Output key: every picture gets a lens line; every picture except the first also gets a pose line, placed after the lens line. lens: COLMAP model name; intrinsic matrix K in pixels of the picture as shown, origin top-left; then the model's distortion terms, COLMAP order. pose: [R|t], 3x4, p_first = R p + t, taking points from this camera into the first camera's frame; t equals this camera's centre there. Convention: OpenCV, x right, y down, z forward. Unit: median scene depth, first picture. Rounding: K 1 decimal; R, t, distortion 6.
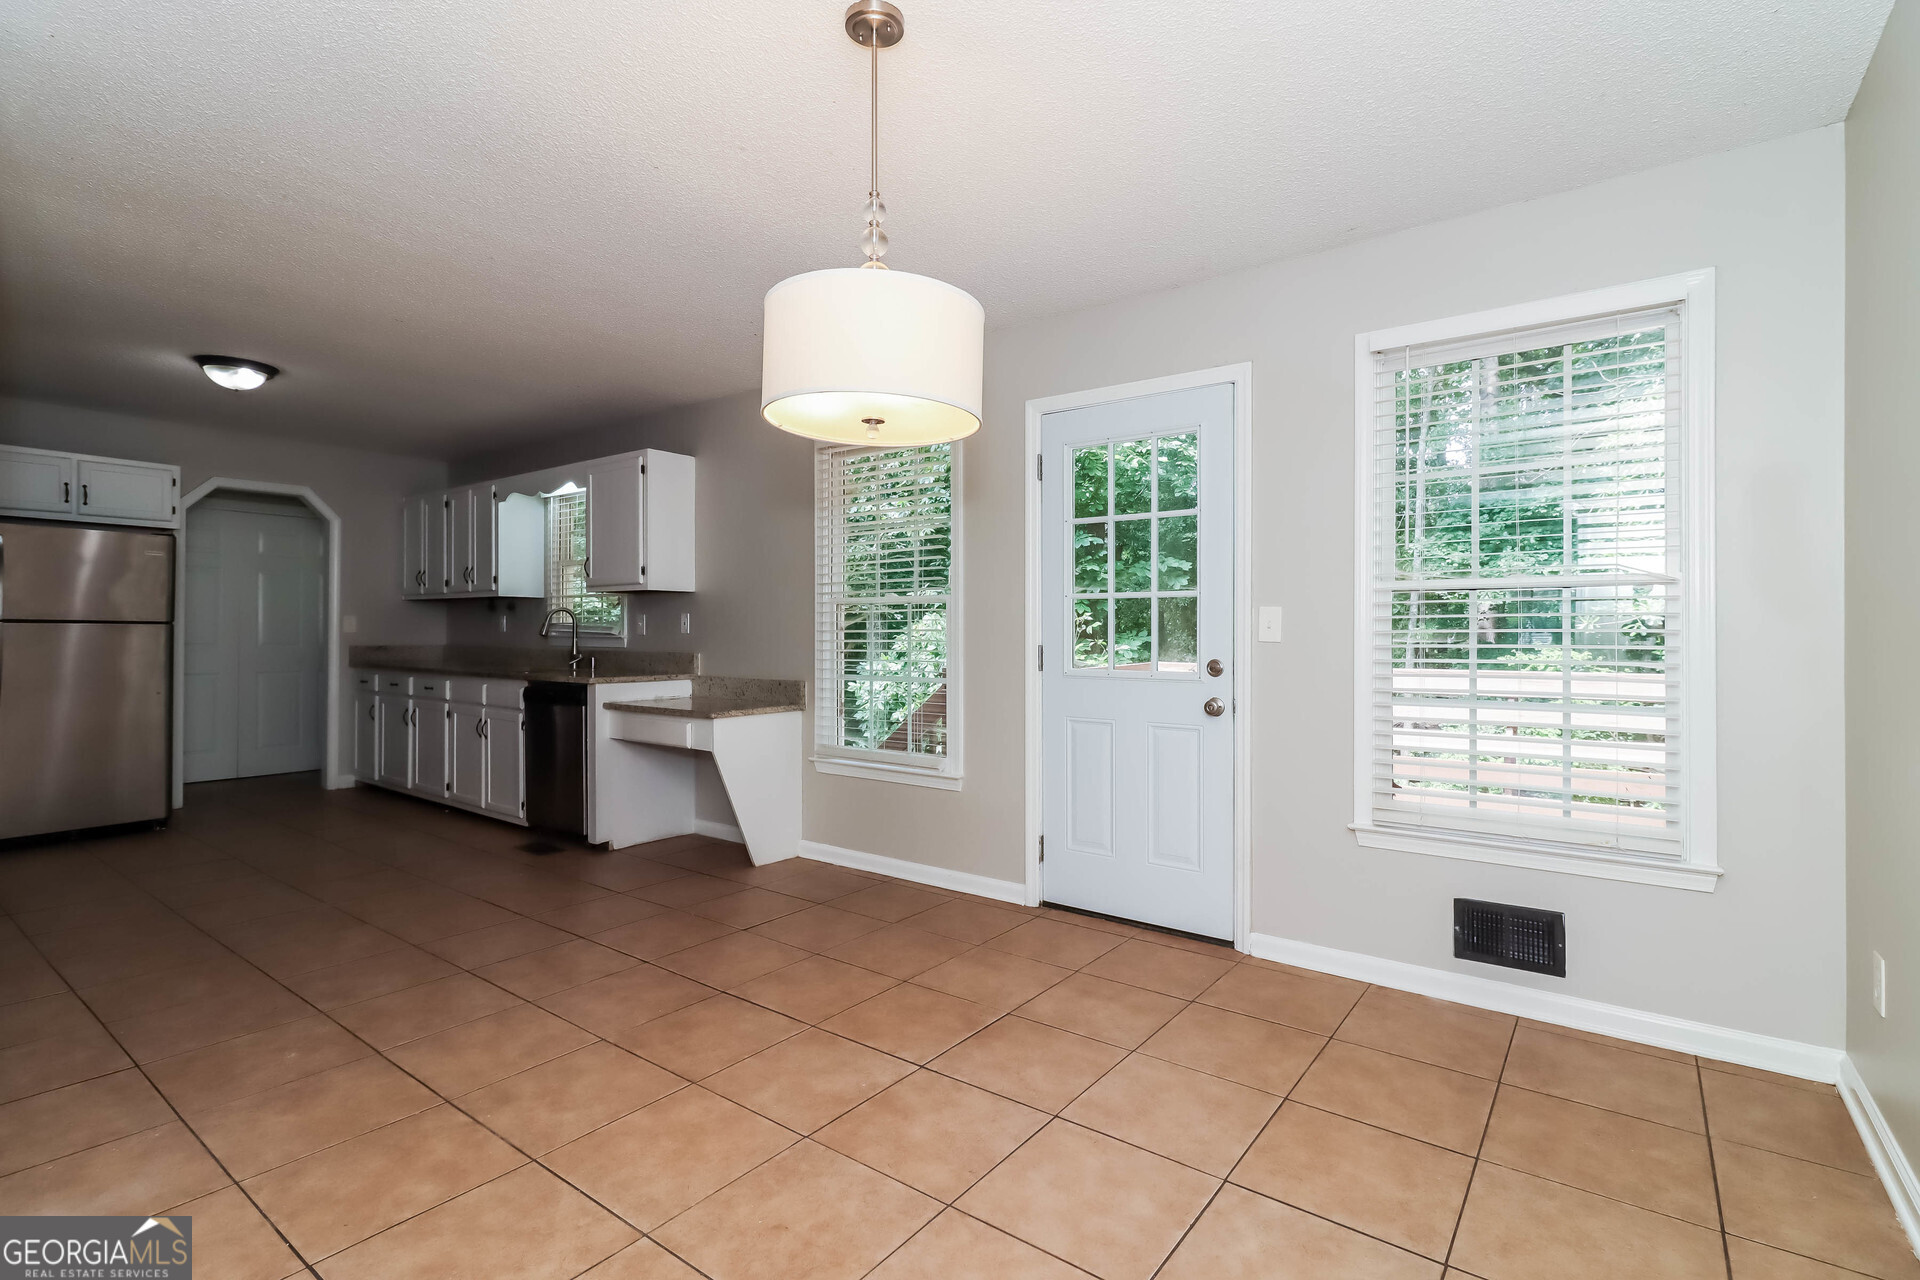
lens RADIAL K [[884.0, 0, 971.6], [0, 884.0, 630.3], [0, 0, 1]] dist [0.005995, -0.000133]
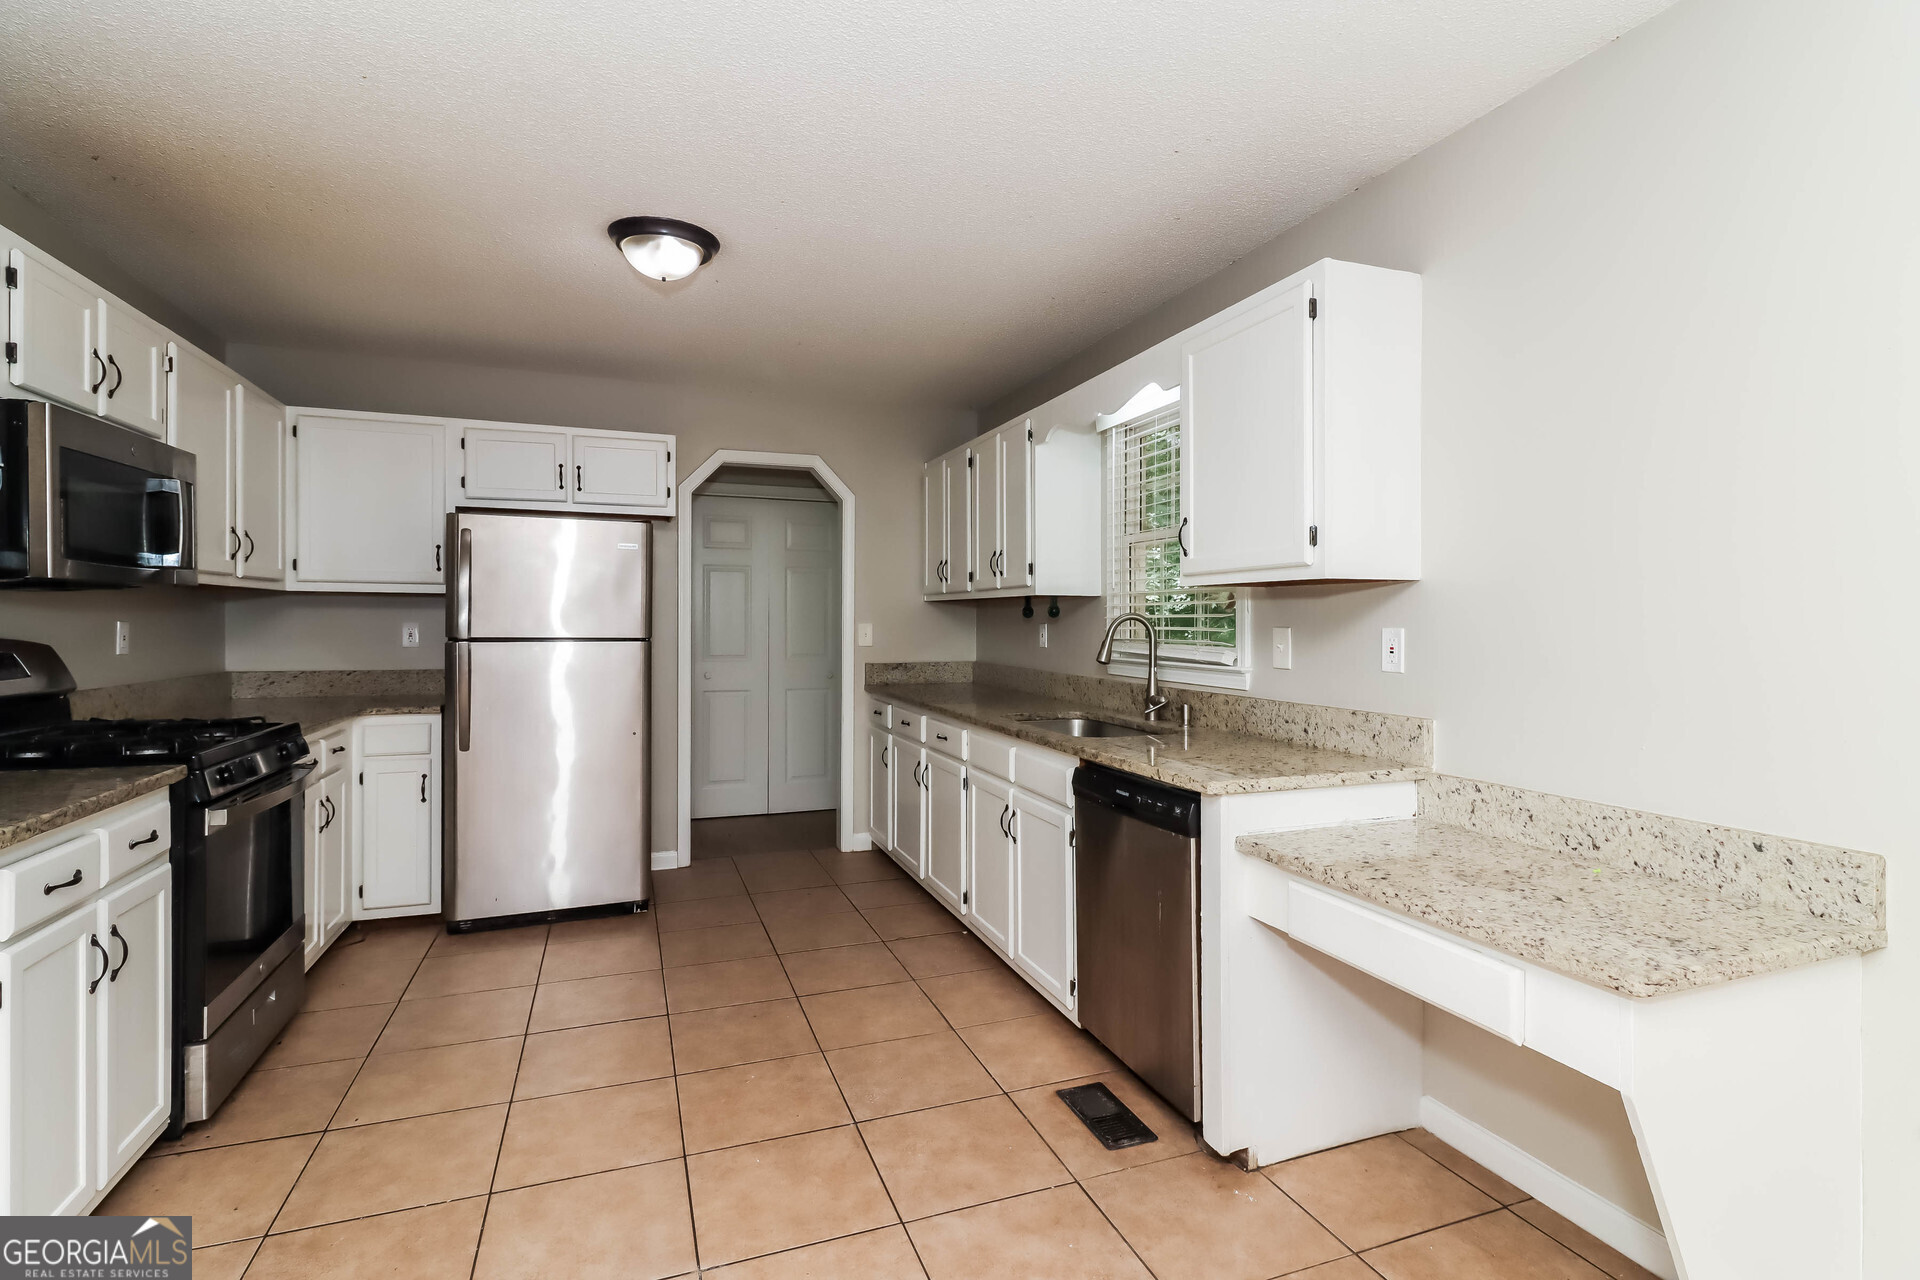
lens RADIAL K [[884.0, 0, 968.0], [0, 884.0, 621.7], [0, 0, 1]] dist [0.005995, -0.000133]
pose [[0.835583, -0.000565, -0.549363, -0.245816], [0.002427, 0.999994, 0.002663, -0.022920], [0.549358, -0.003558, 0.835579, 0.481505]]
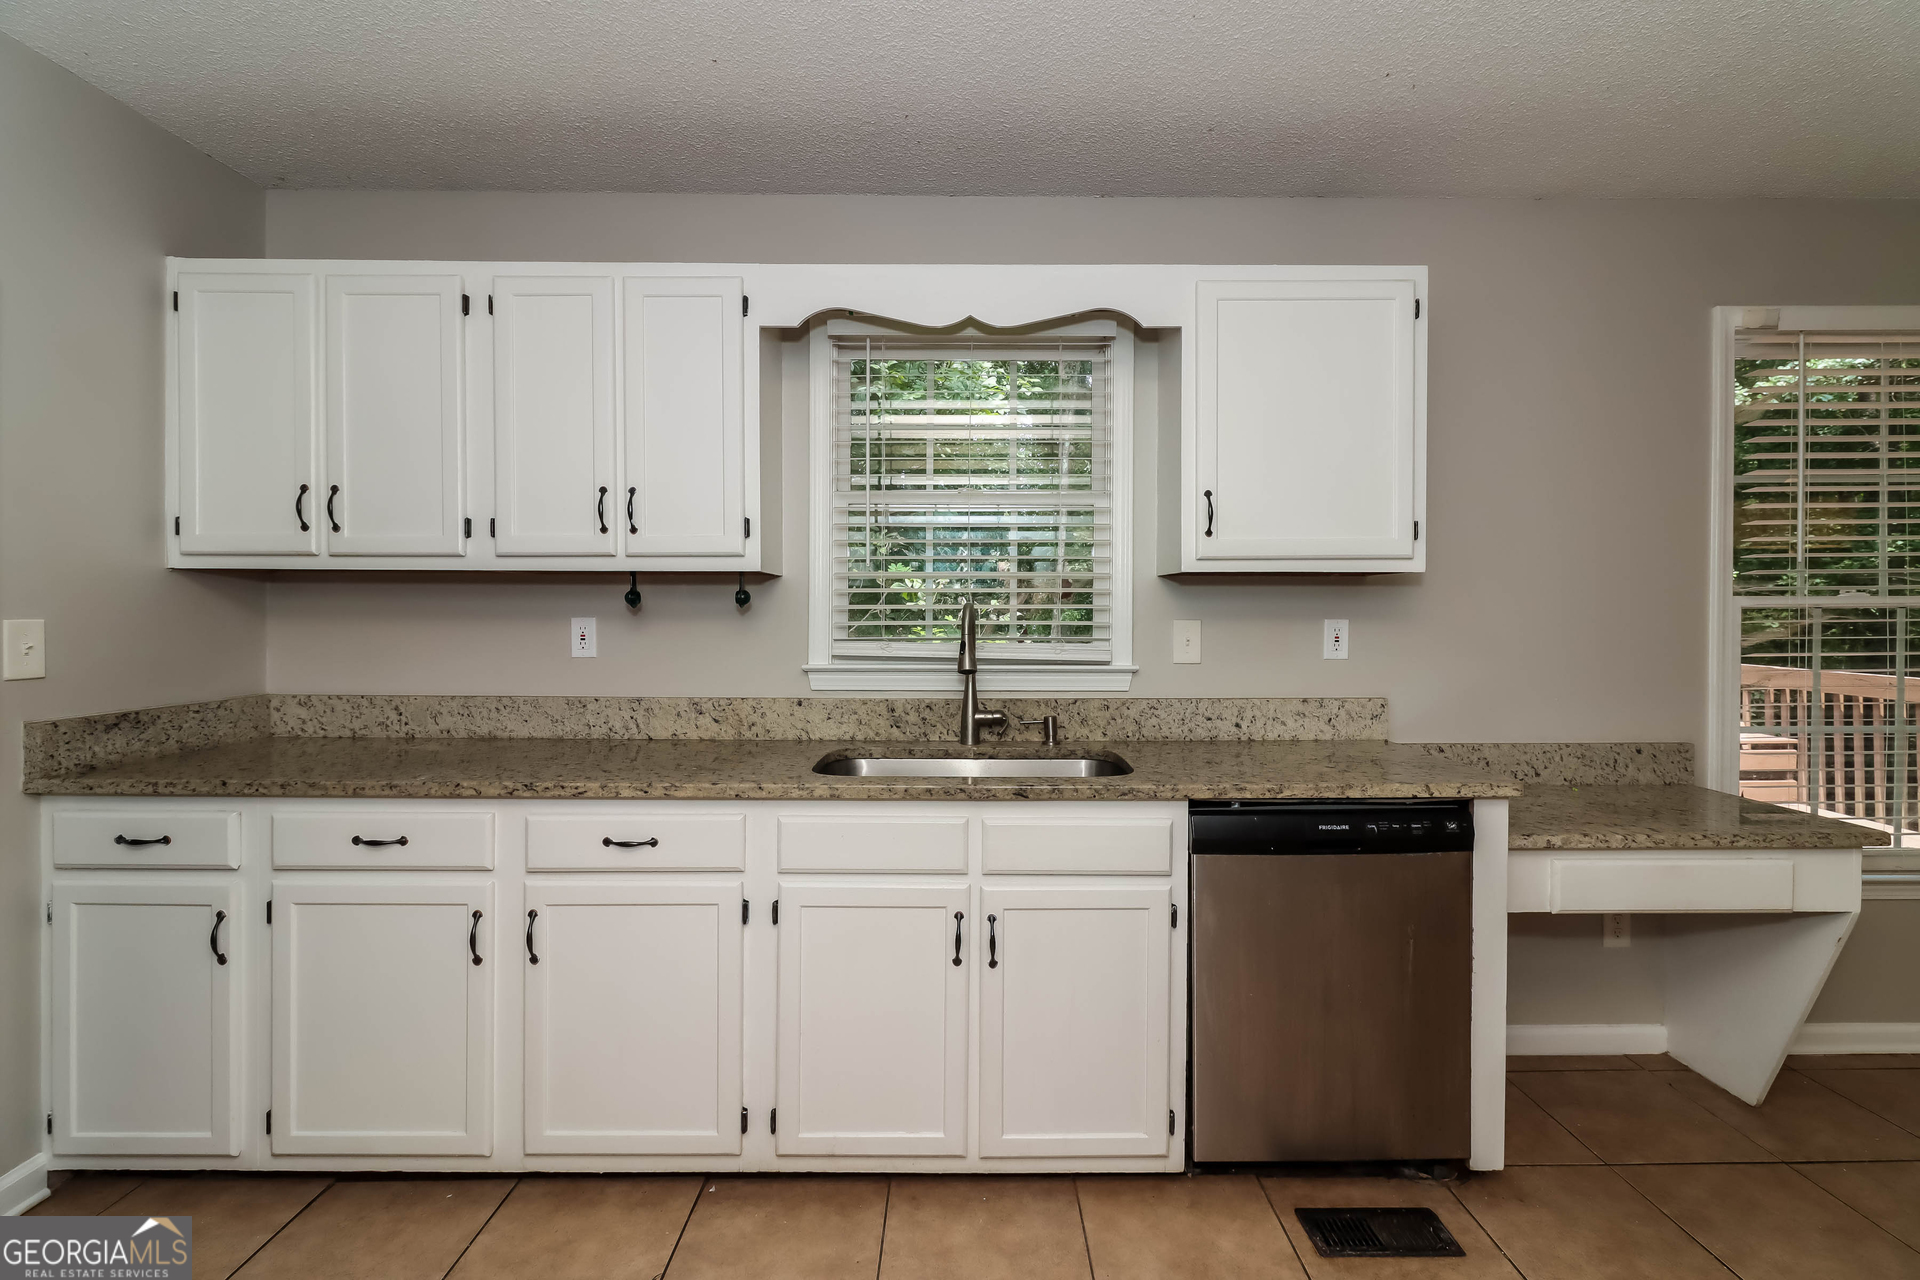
lens RADIAL K [[884.0, 0, 961.5], [0, 884.0, 623.7], [0, 0, 1]] dist [0.005995, -0.000133]
pose [[0.808949, -0.009287, 0.587805, -0.757121], [-0.001347, 0.999843, 0.017650, -0.023609], [-0.587877, -0.015070, 0.808810, 0.696484]]
